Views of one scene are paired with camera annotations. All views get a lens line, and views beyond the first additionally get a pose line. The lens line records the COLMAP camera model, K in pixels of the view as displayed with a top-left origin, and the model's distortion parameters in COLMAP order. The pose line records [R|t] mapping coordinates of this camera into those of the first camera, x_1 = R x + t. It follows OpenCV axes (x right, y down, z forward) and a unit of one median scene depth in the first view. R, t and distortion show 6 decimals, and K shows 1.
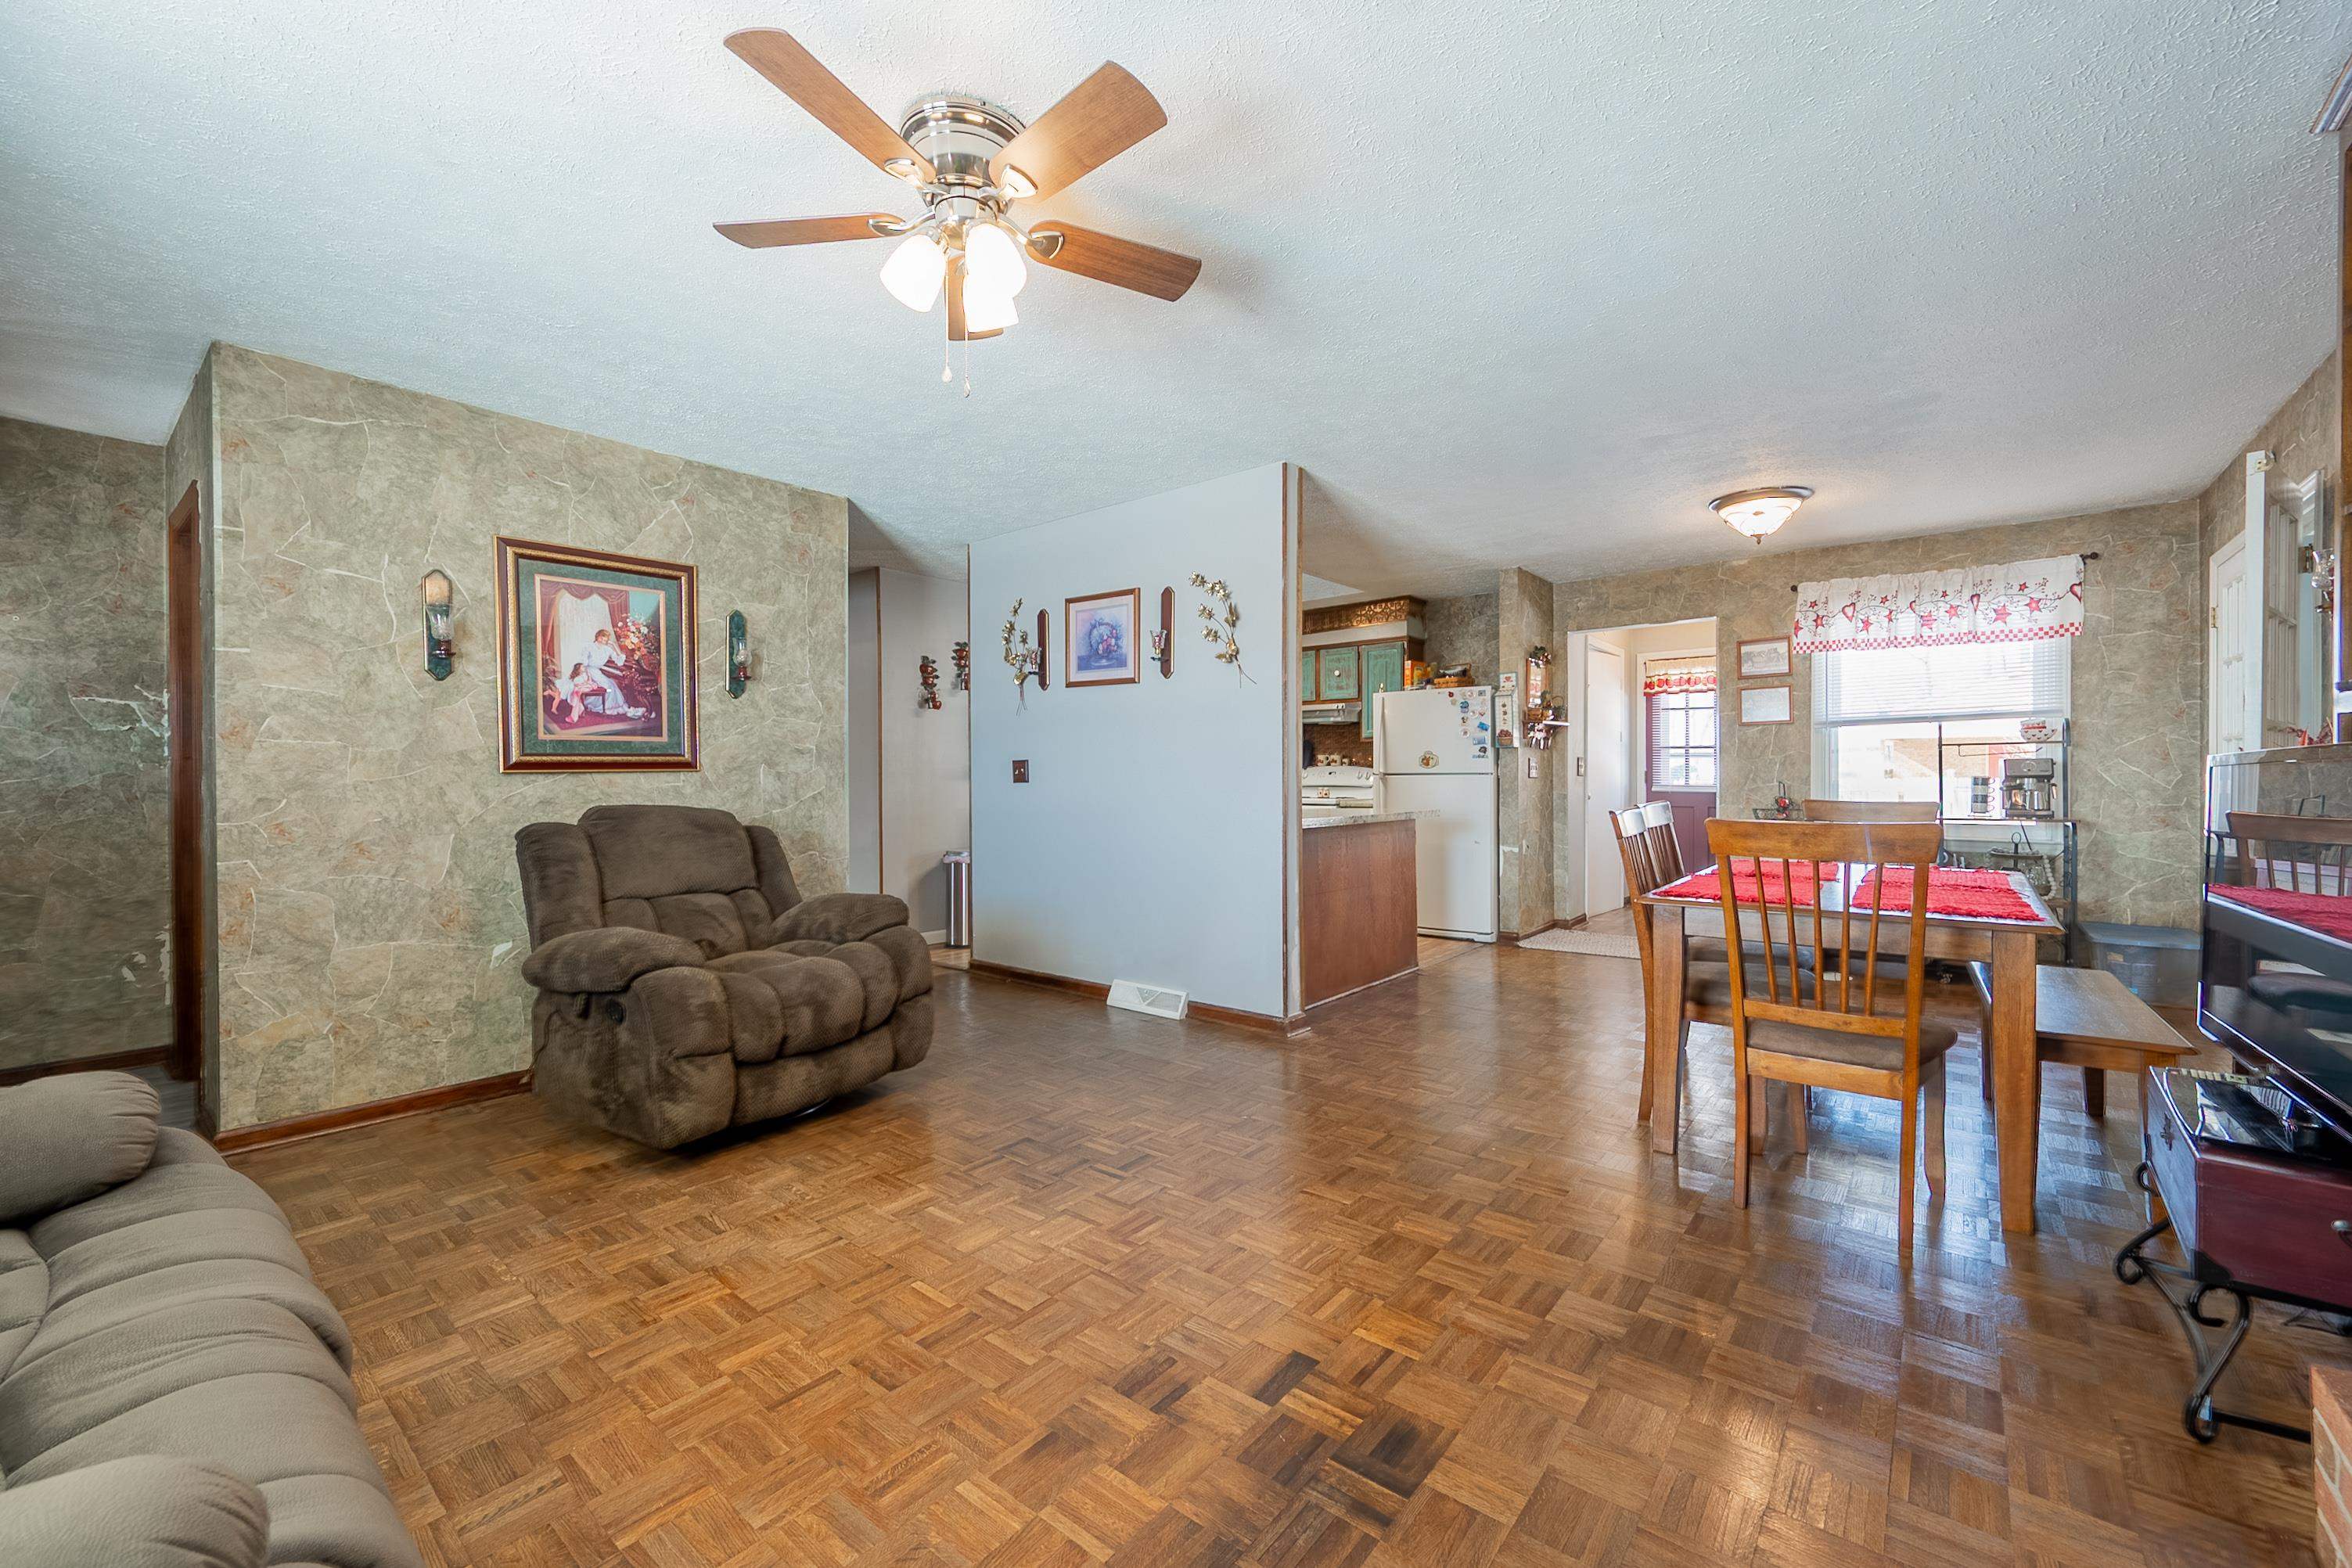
lens RADIAL K [[937.8, 0, 1175.2], [0, 937.8, 786.8], [0, 0, 1]] dist [0.001271, 0.000101]
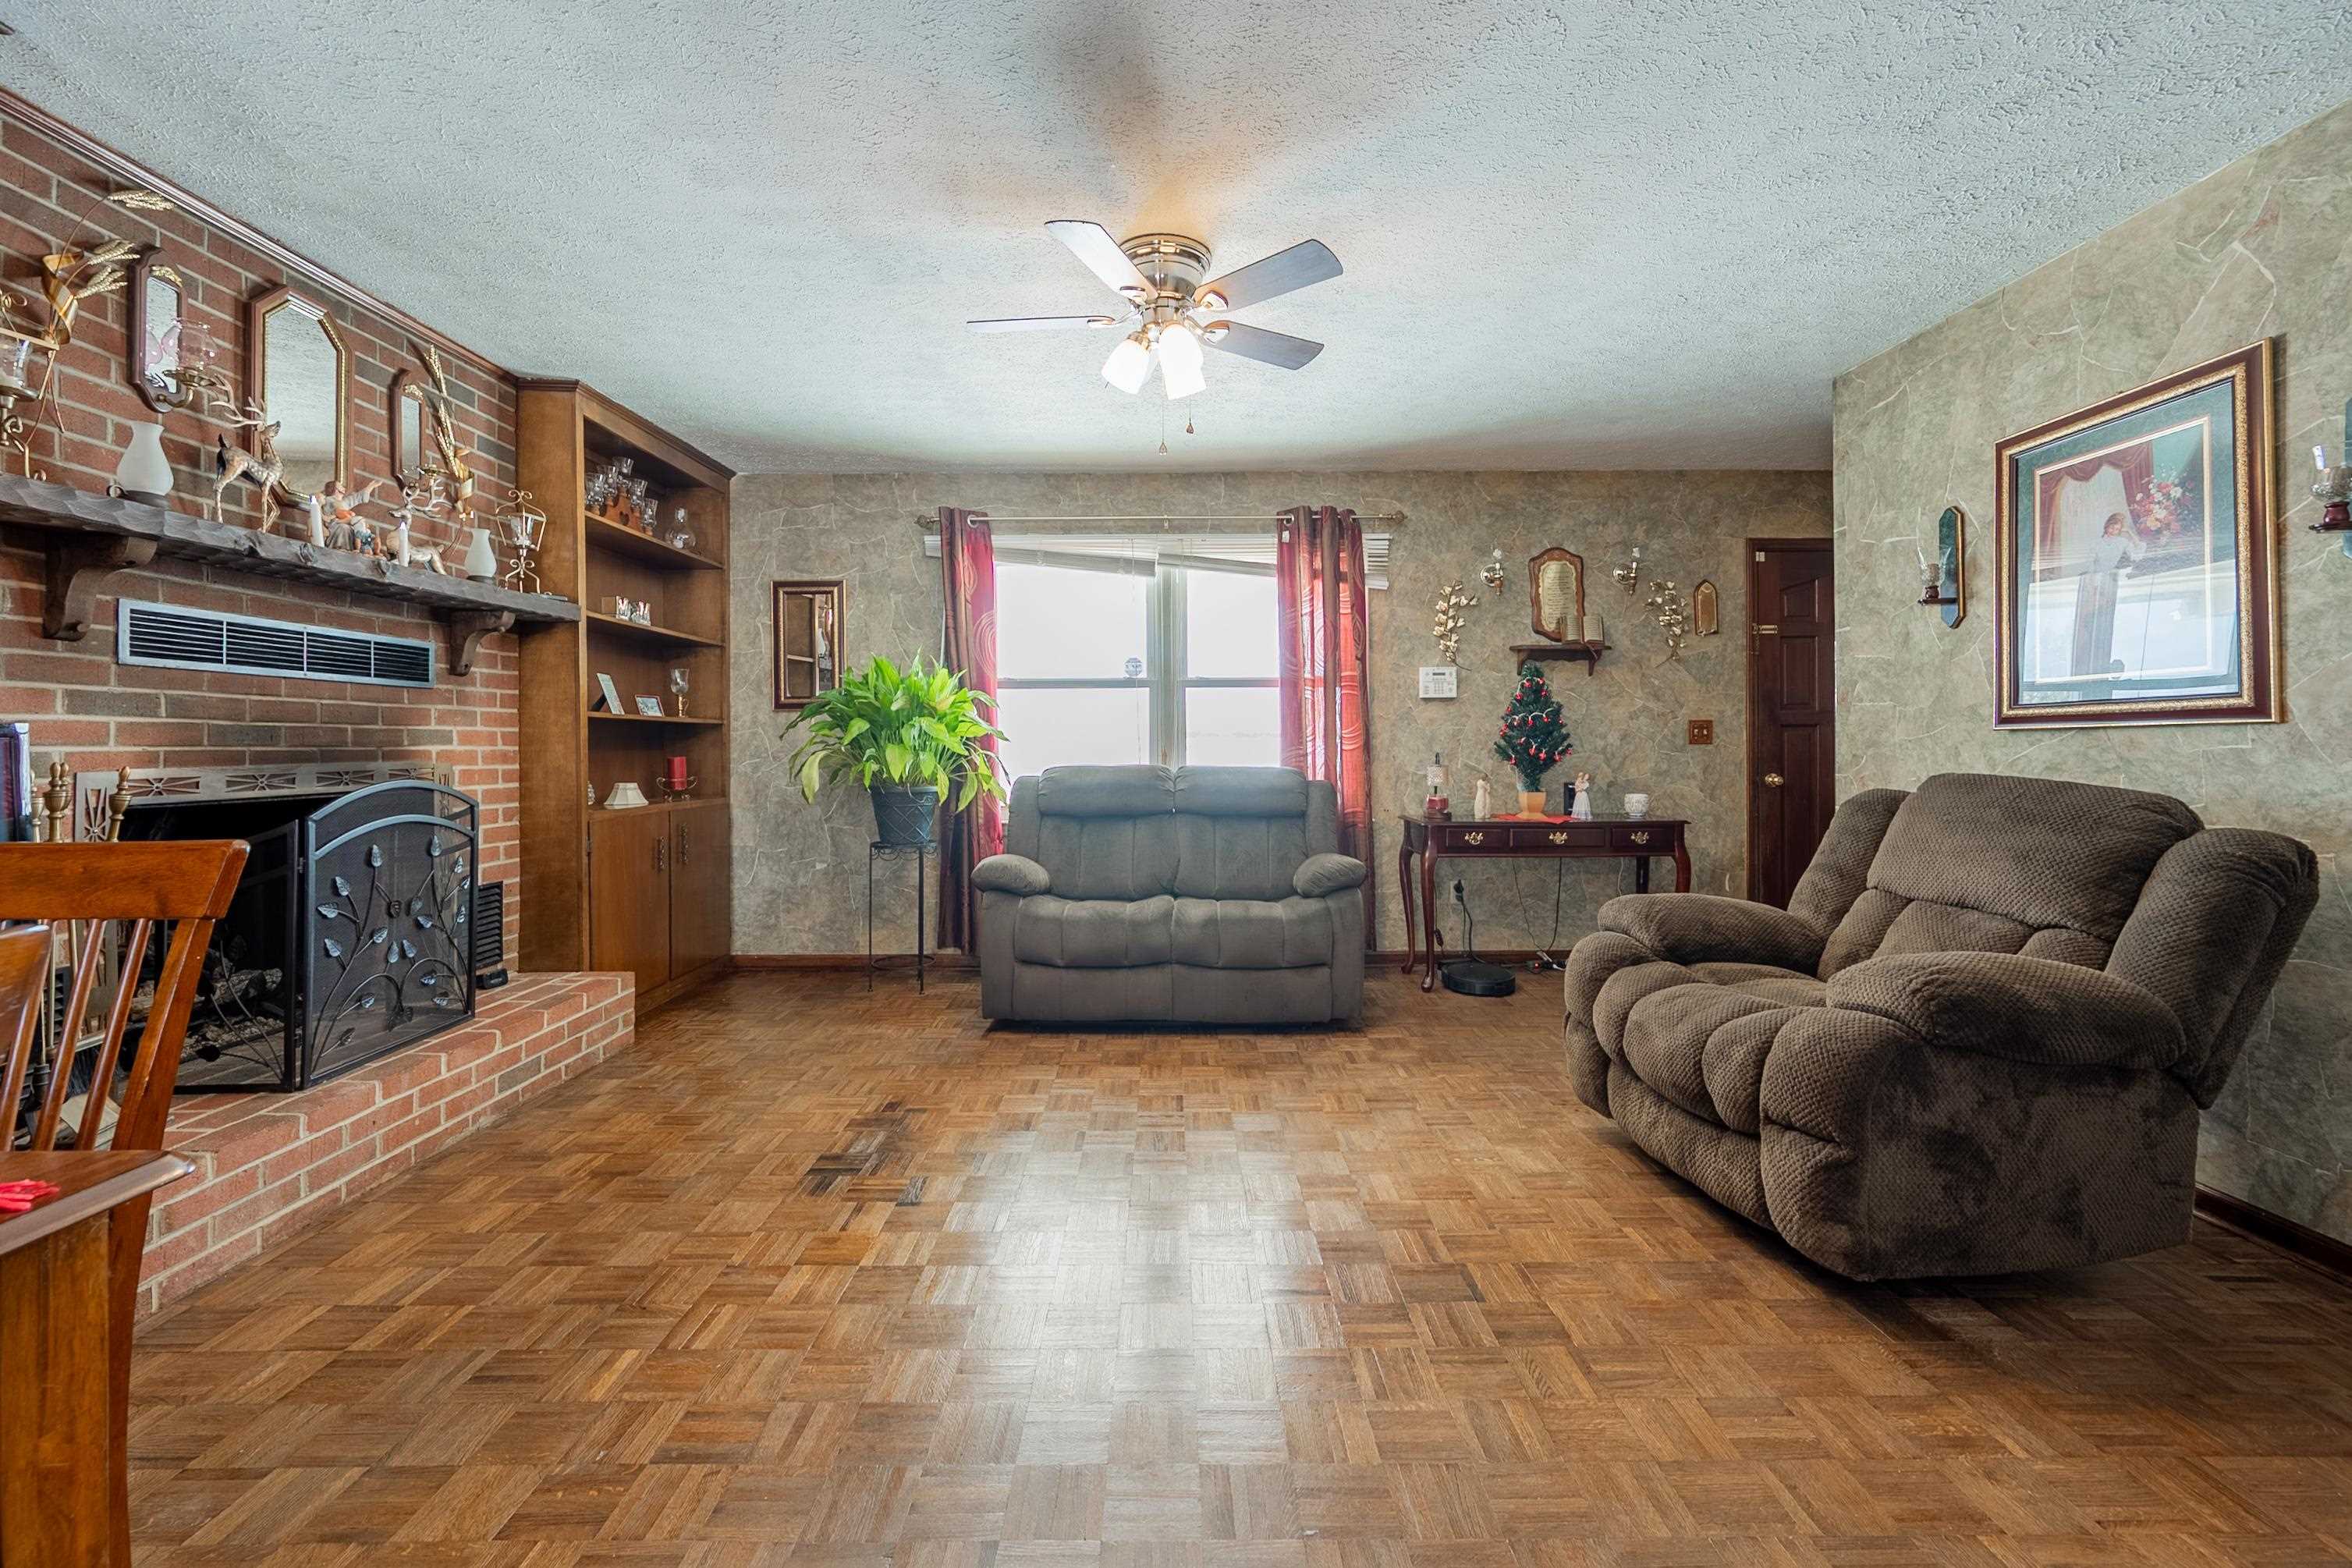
lens RADIAL K [[956.7, 0, 1176.8], [0, 956.7, 744.5], [0, 0, 1]] dist [0.000262, 0.000108]
pose [[-0.765997, 0.009896, -0.642768, 0.241768], [0.002077, 0.999914, 0.012919, -0.009814], [0.642841, 0.008561, -0.765952, 0.779167]]
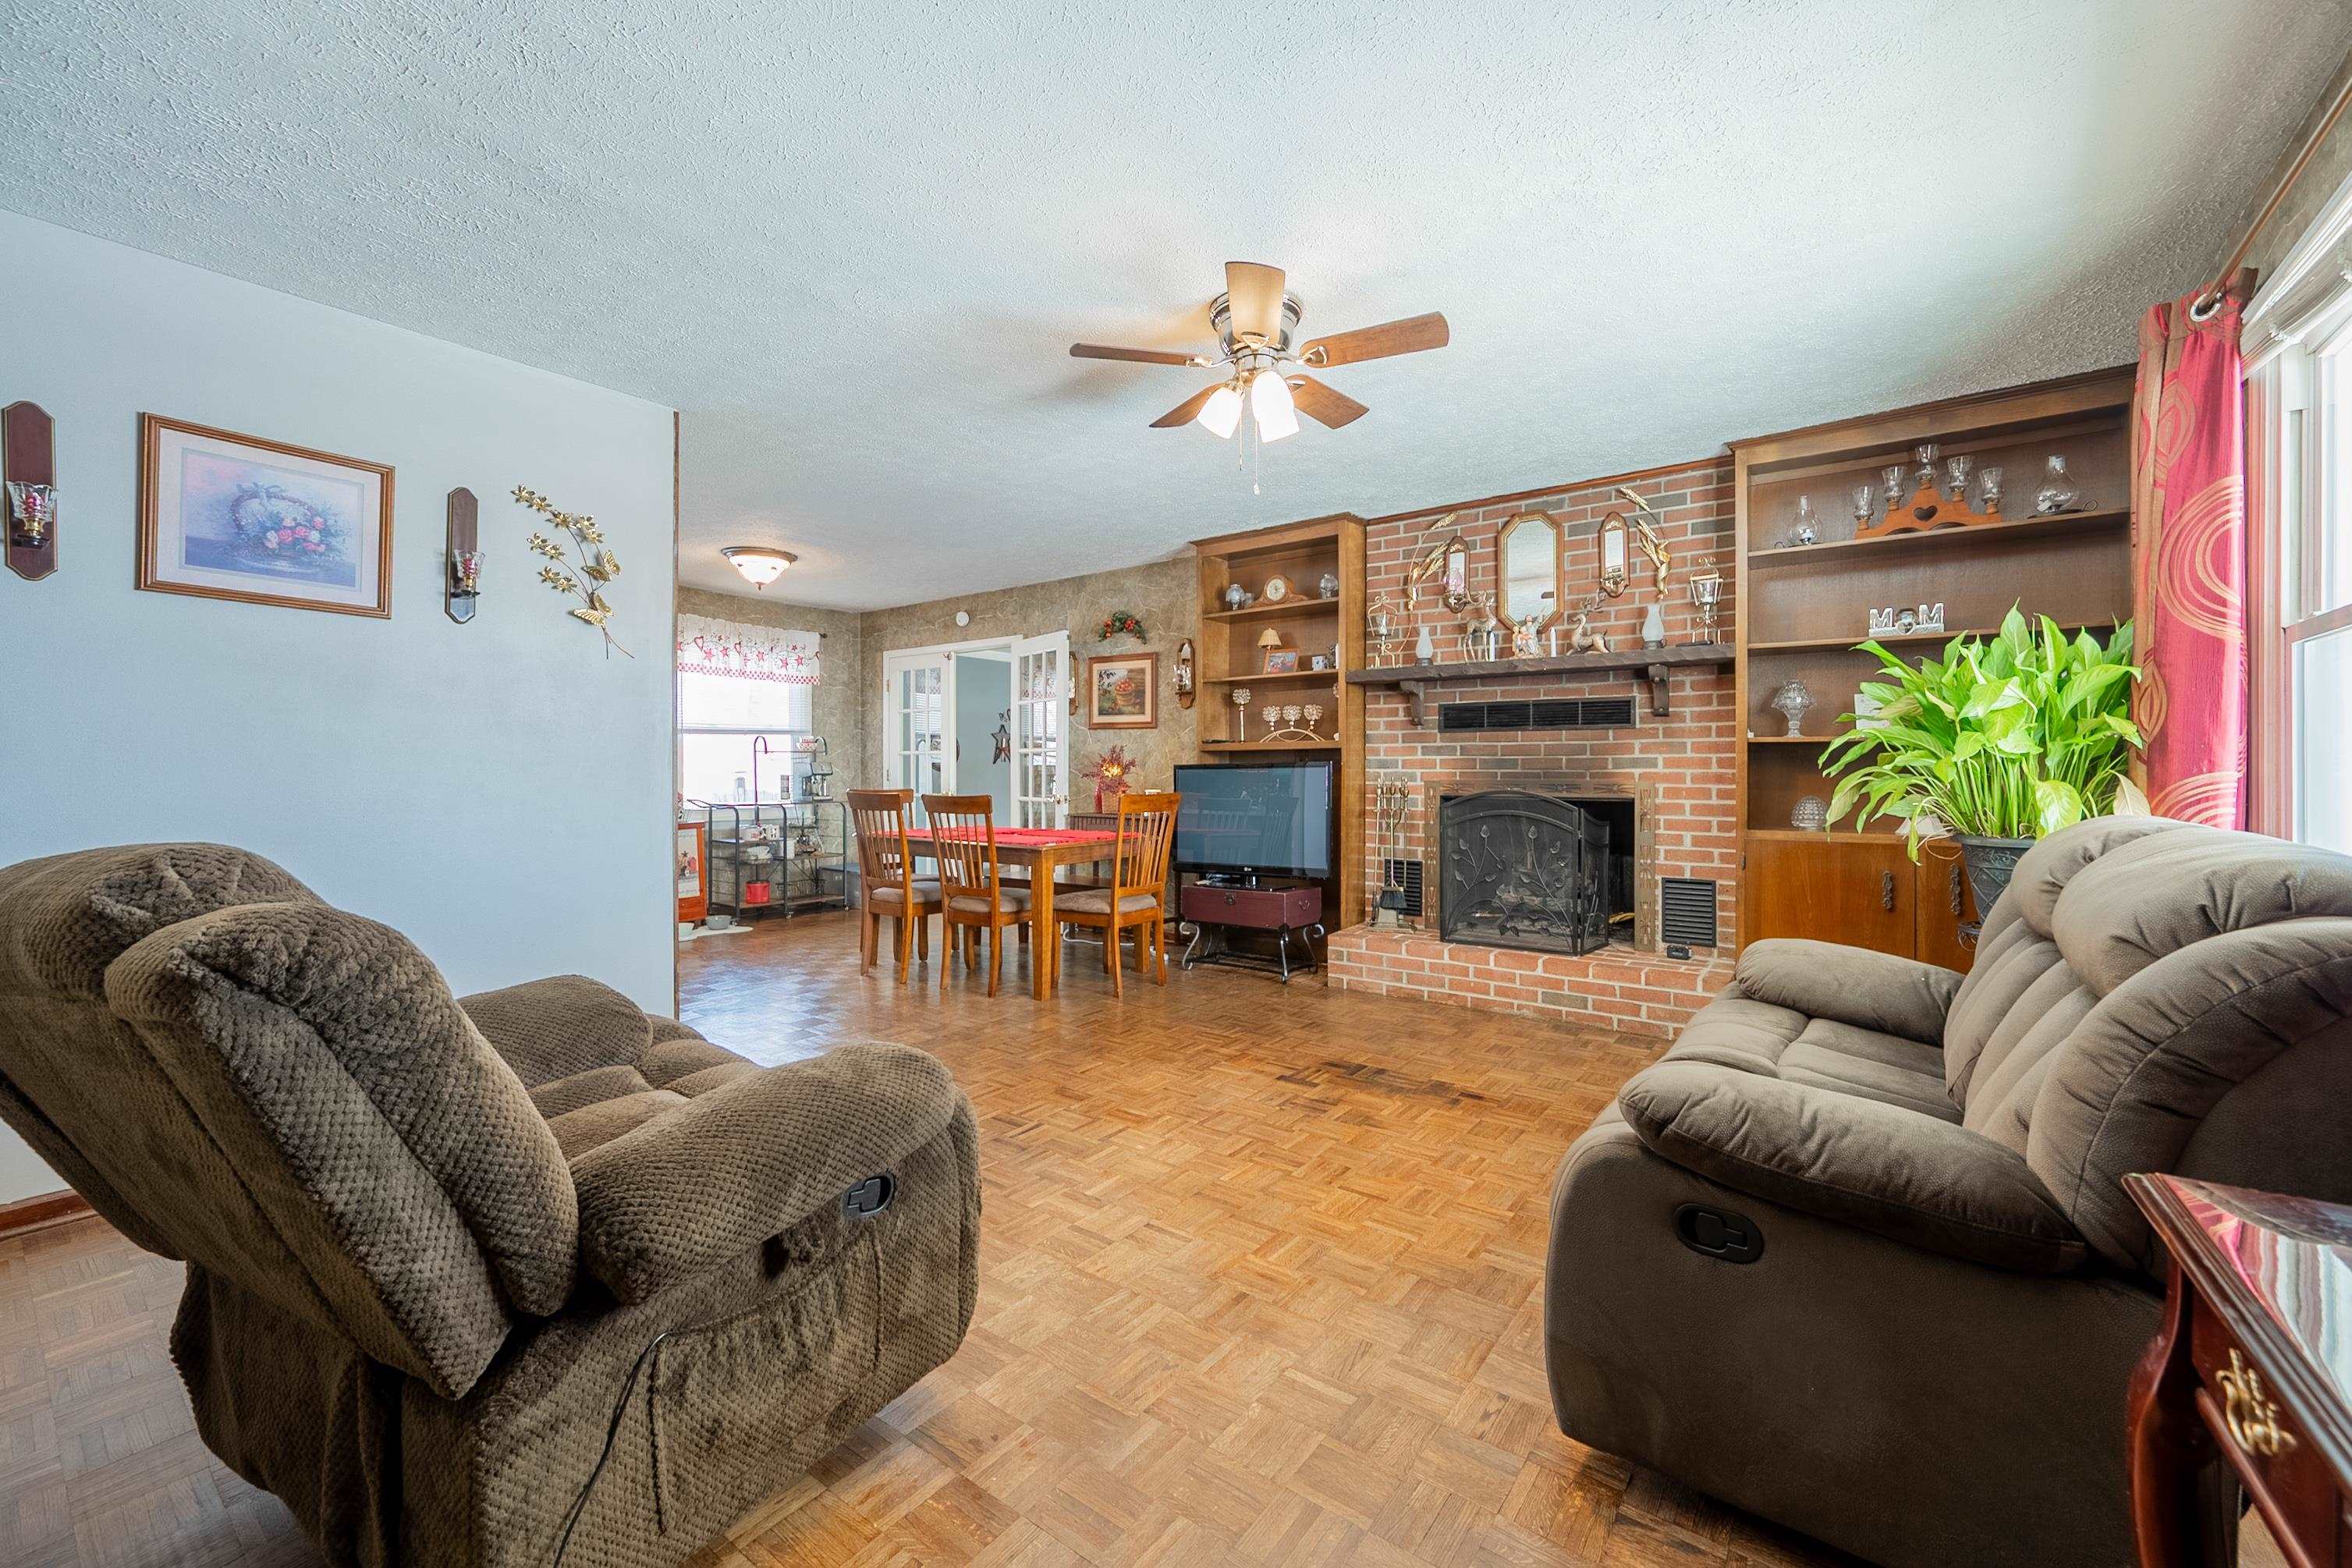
lens RADIAL K [[938.8, 0, 1178.3], [0, 938.8, 777.7], [0, 0, 1]] dist [0.001807, 0.000094]
pose [[-0.041188, 0.000048, 0.999151, -0.610383], [0.011602, 0.999933, 0.000430, 0.000655], [-0.999084, 0.011610, -0.041185, 0.448062]]
